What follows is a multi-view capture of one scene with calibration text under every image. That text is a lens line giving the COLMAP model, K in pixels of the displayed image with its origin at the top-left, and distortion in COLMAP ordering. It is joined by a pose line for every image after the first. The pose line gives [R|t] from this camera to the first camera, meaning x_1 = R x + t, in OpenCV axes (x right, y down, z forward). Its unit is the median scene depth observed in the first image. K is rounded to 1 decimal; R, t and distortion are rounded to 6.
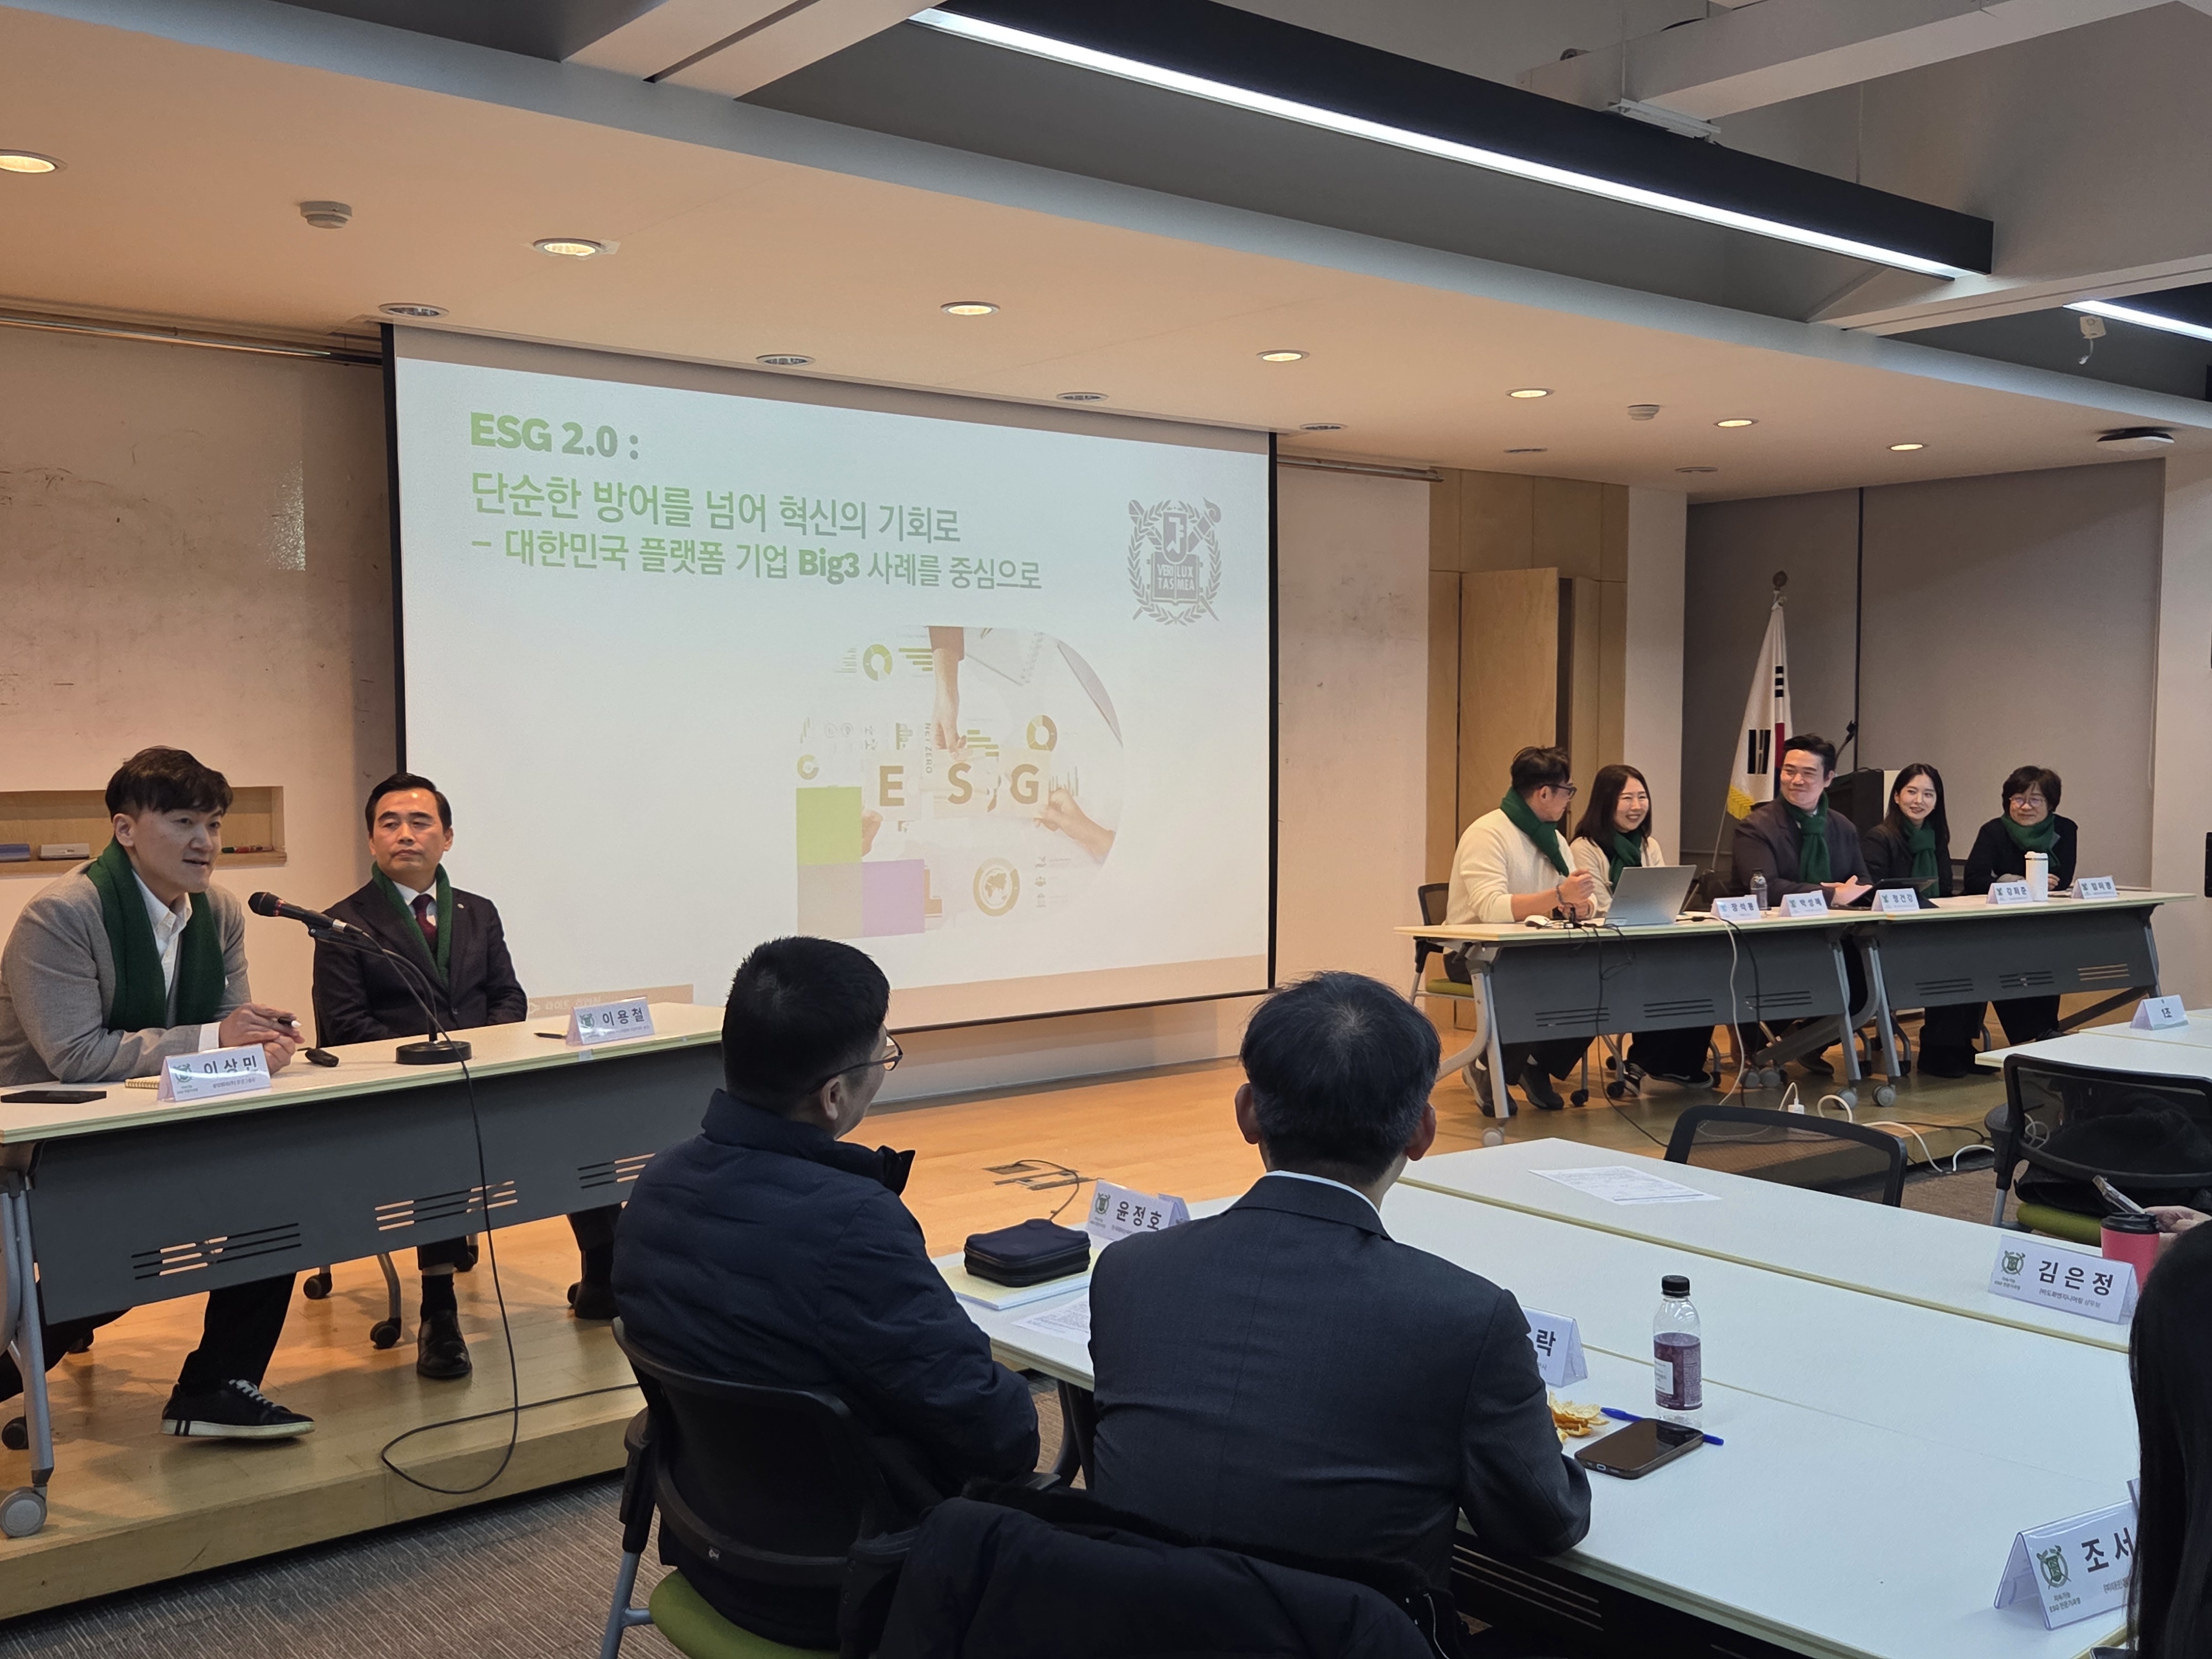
lens RADIAL K [[2095.7, 0, 1089.9], [0, 2095.7, 842.3], [0, 0, 1]] dist [0.045498, 0.000000]
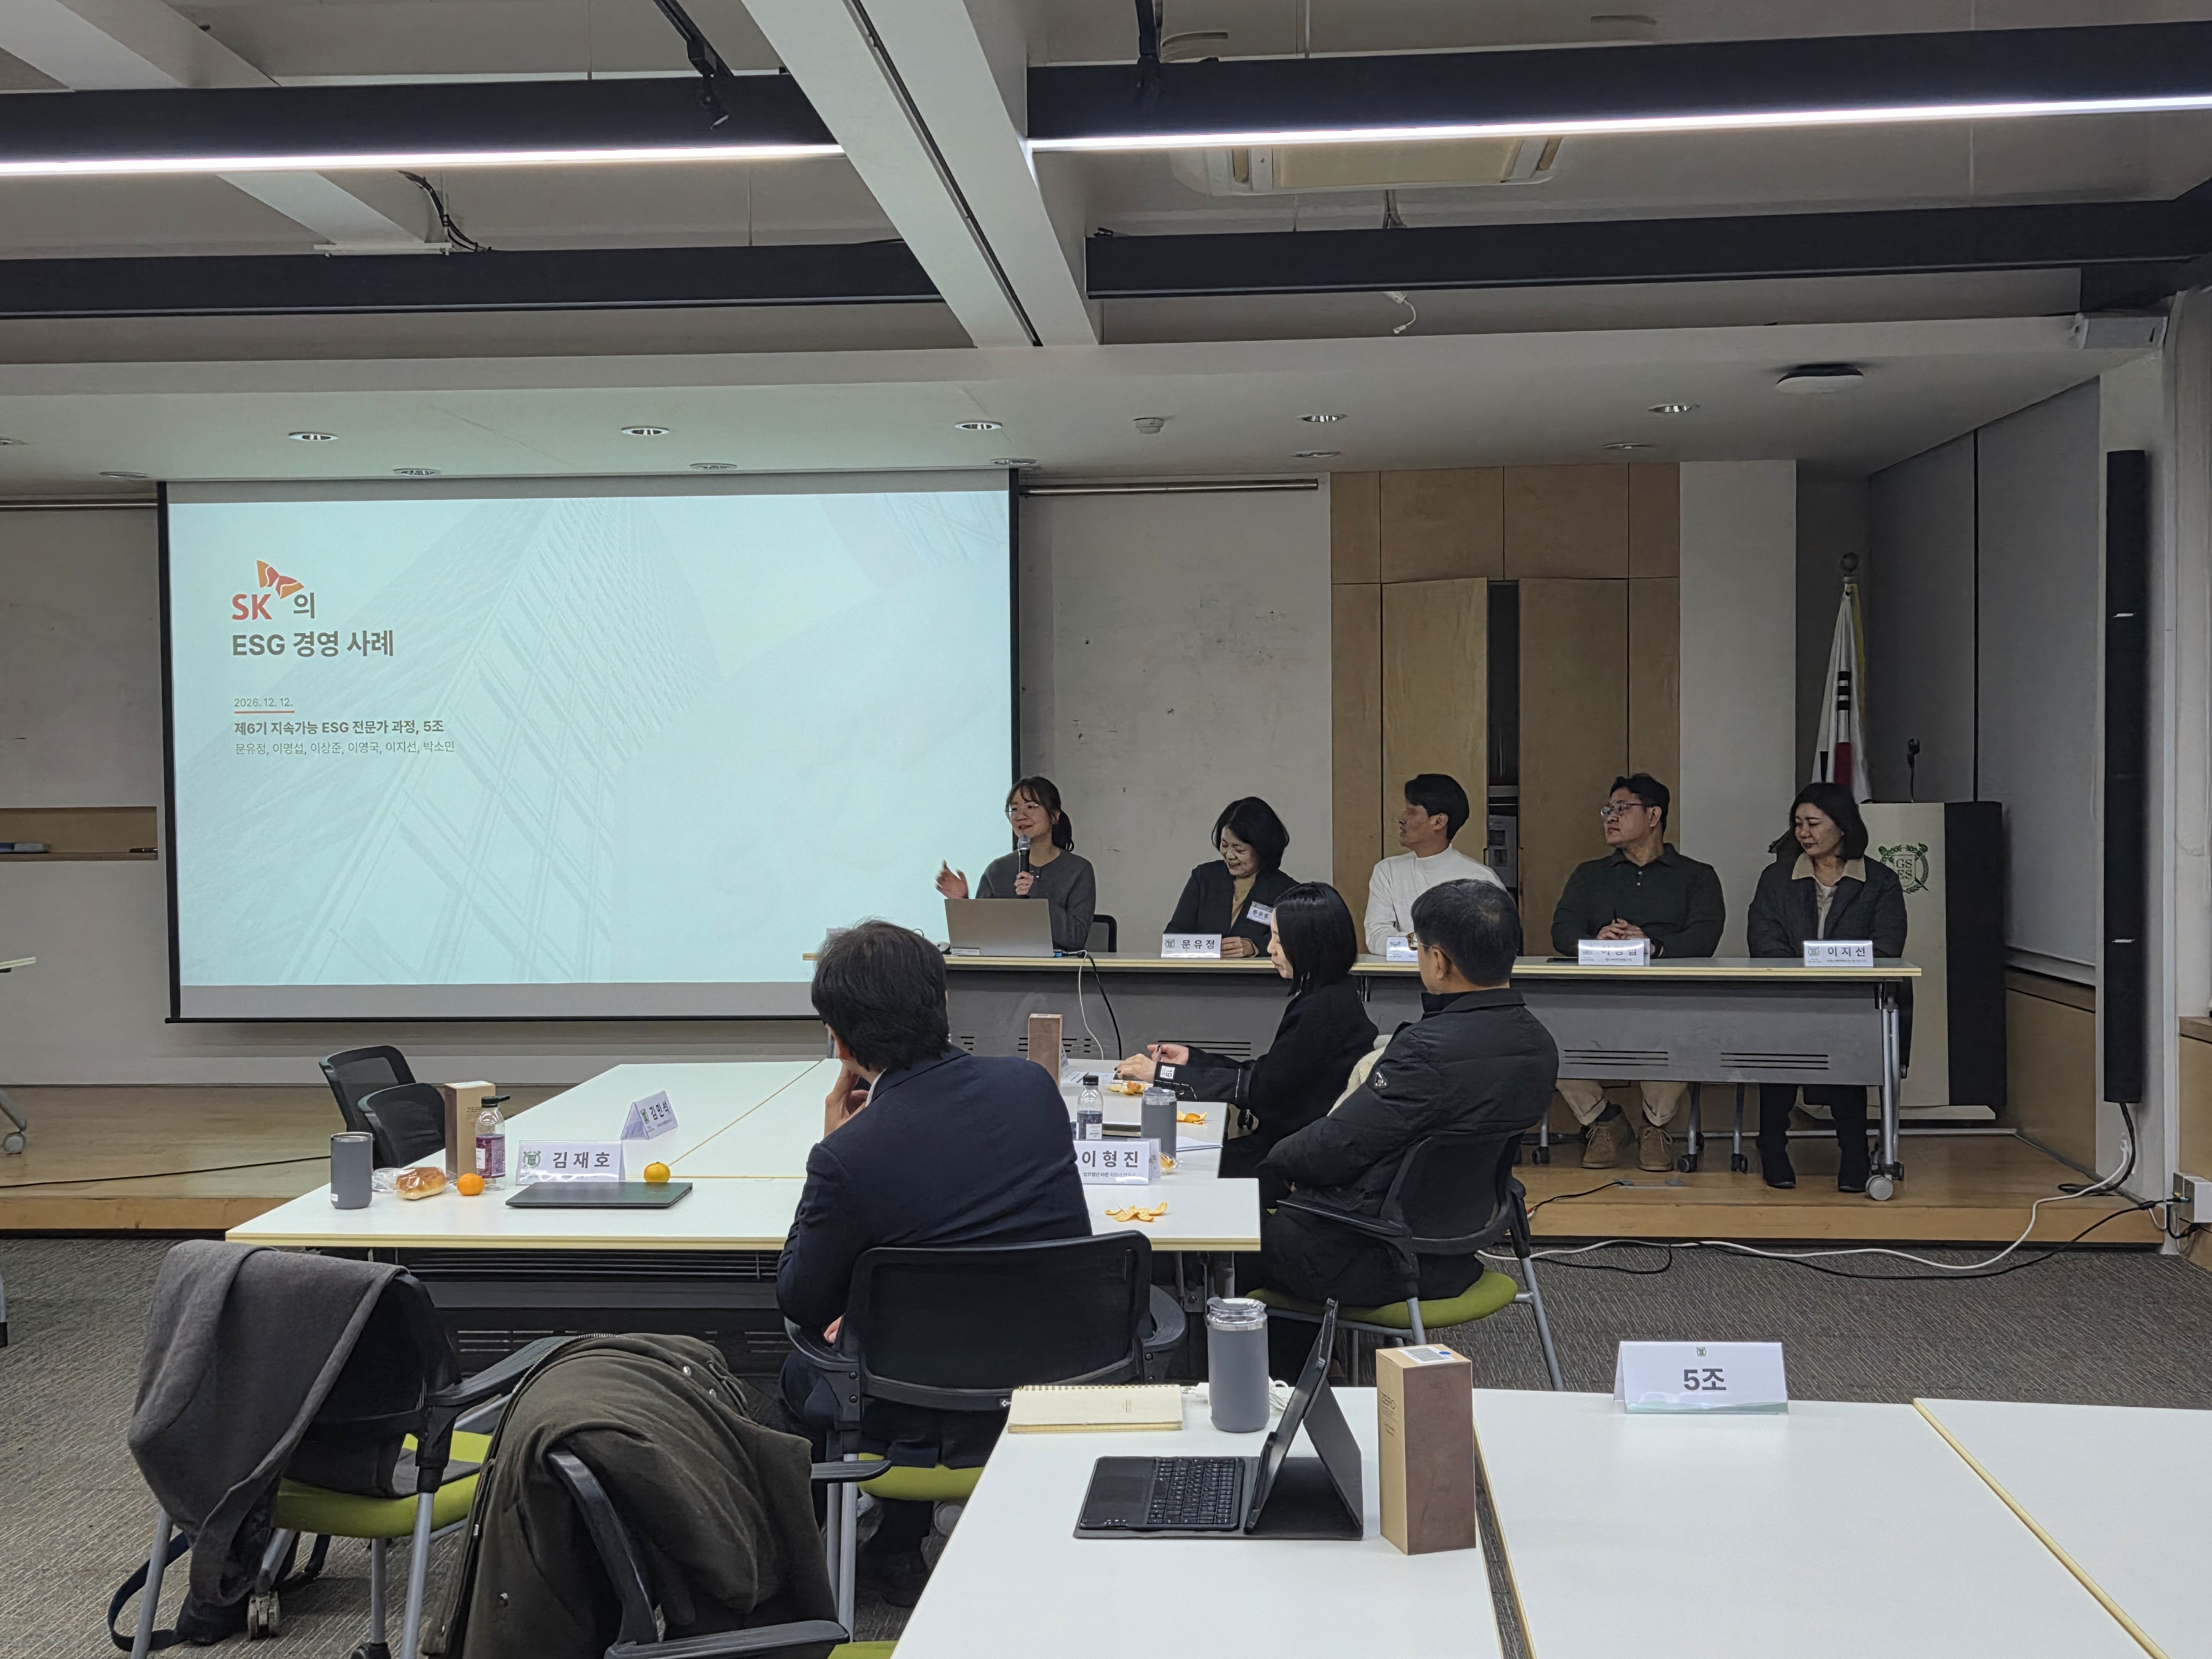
lens RADIAL K [[2415.9, 0, 1088.6], [0, 2415.9, 840.7], [0, 0, 1]] dist [0.061840, 0.000000]
pose [[0.730310, 0.015696, -0.682935, 0.970986], [-0.027714, 0.999594, -0.006663, -0.007714], [0.682553, 0.023793, 0.730448, 0.179984]]
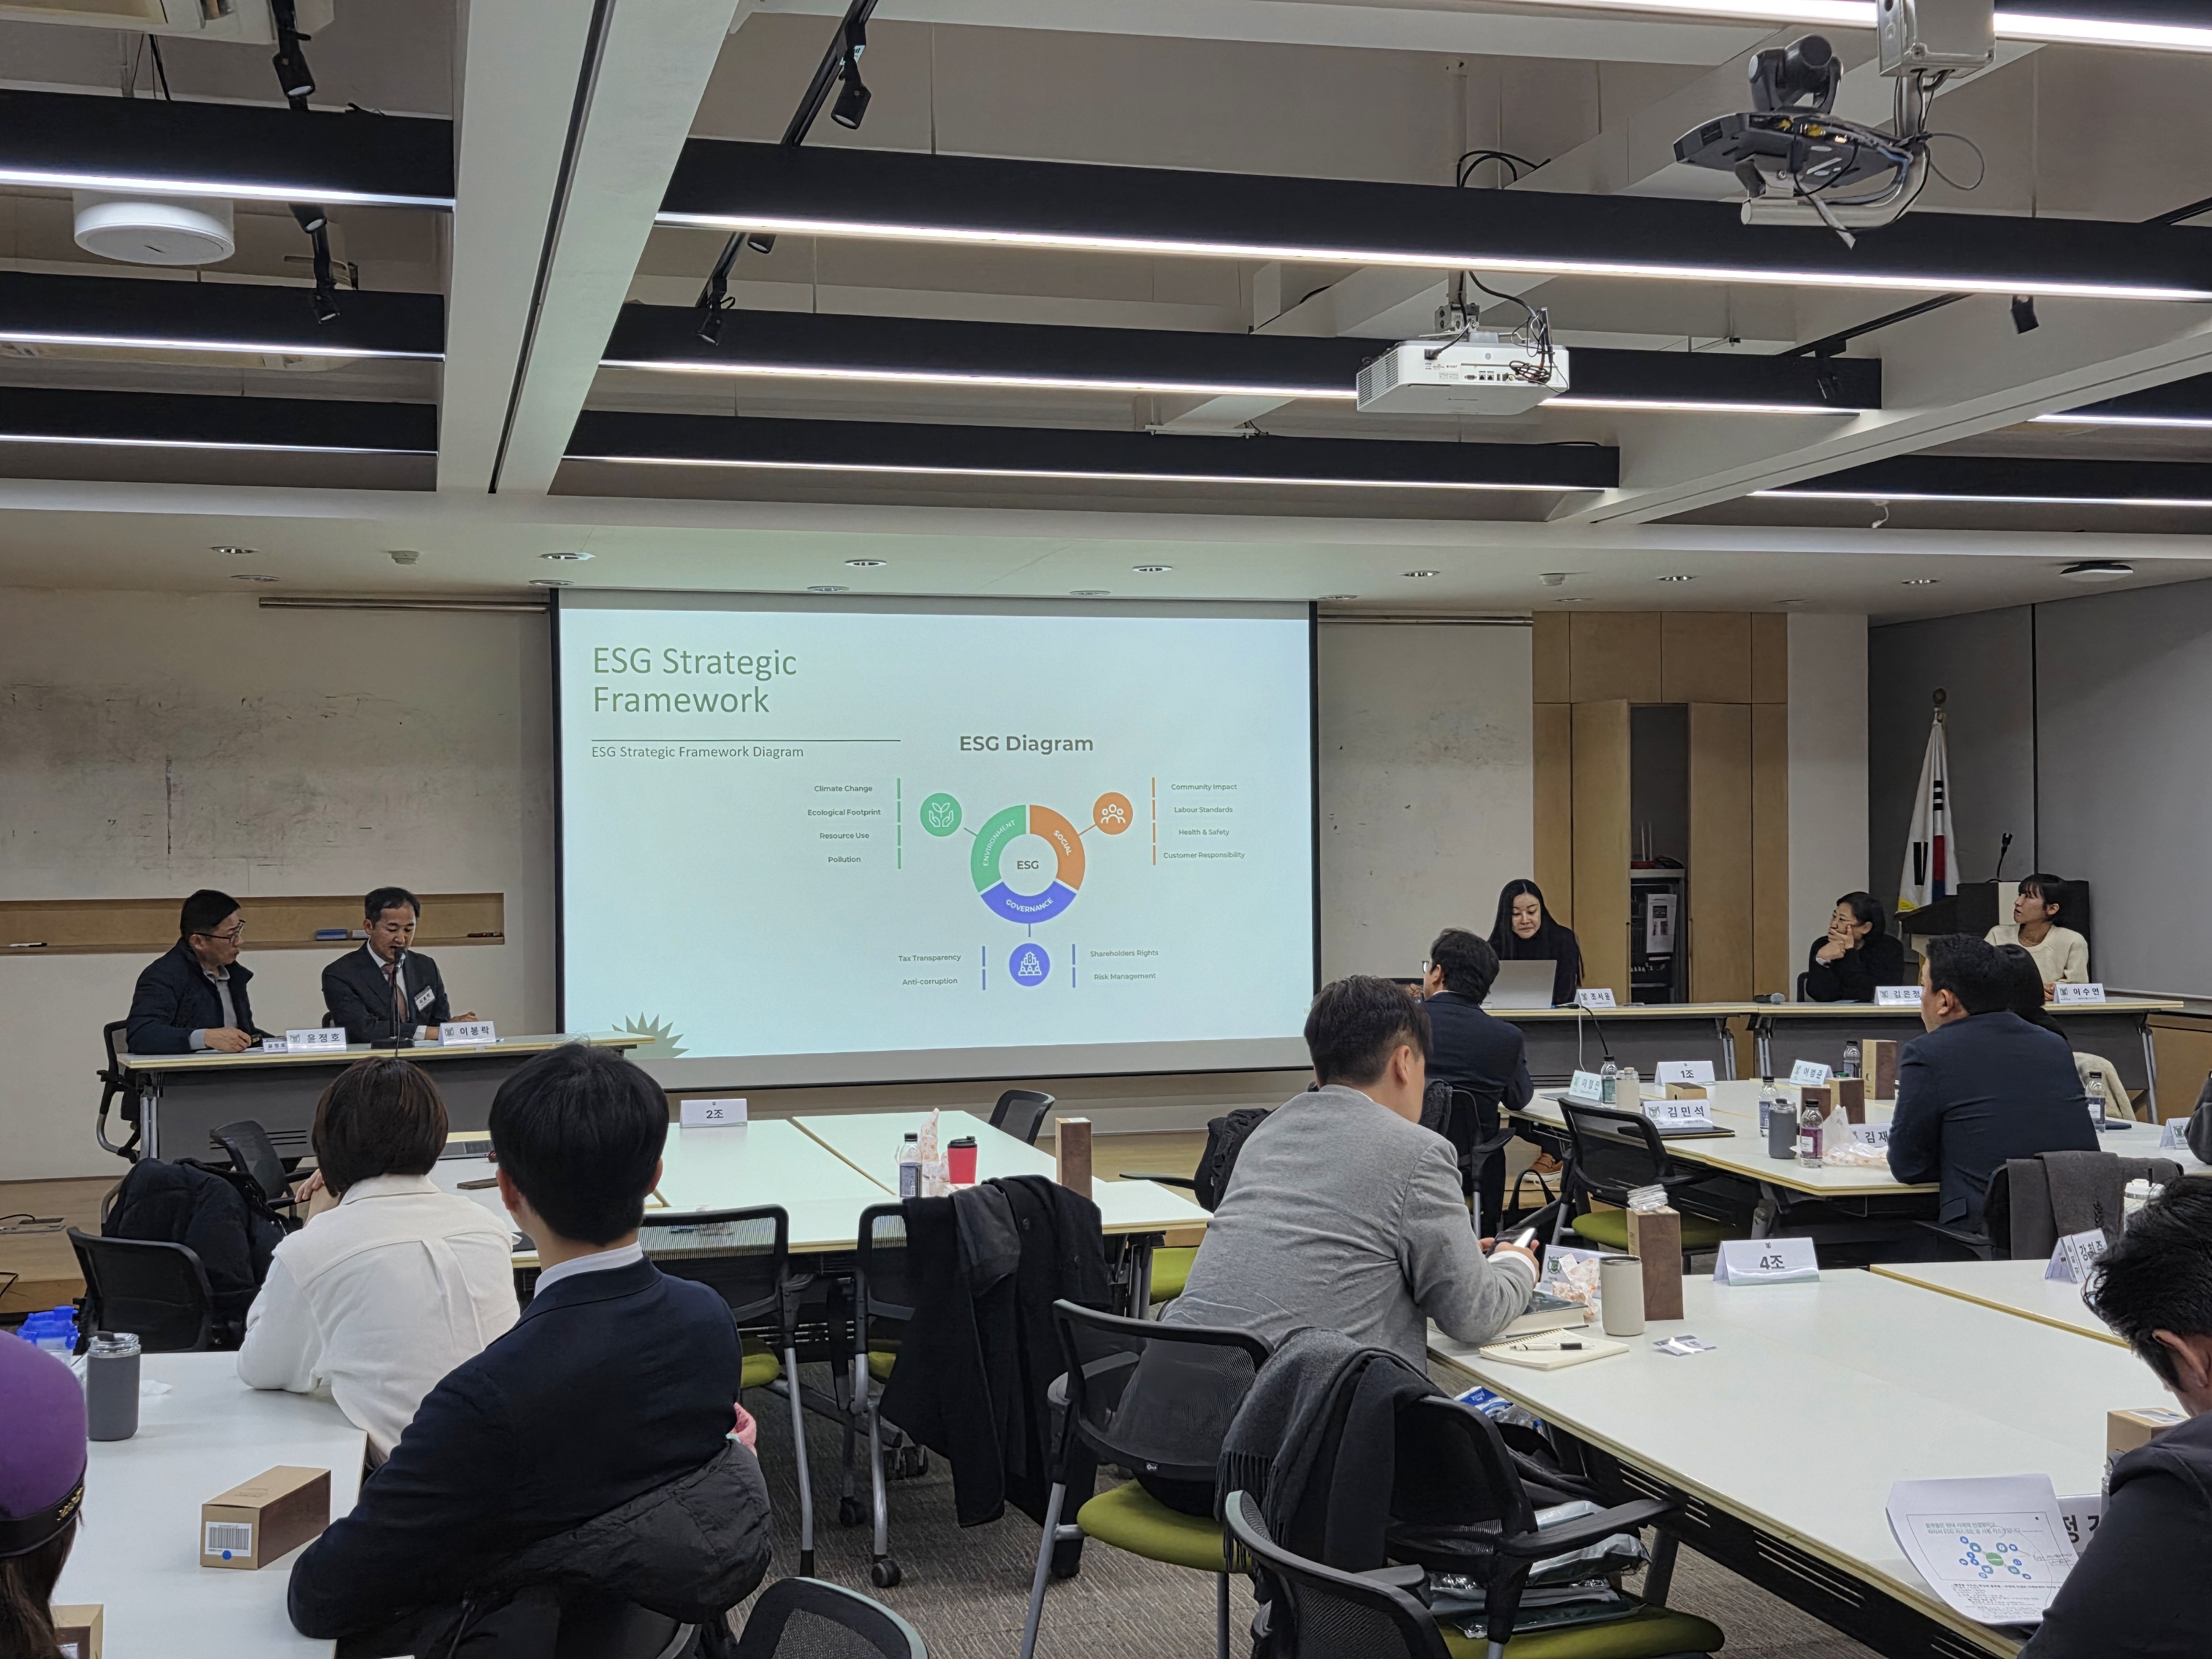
lens RADIAL K [[2489.9, 0, 1096.6], [0, 2489.9, 842.6], [0, 0, 1]] dist [0.064216, 0.000000]
pose [[0.916162, -0.006864, -0.400749, 0.574531], [-0.013211, 0.998793, -0.047310, 0.012857], [0.400590, 0.048638, 0.914966, -0.367900]]
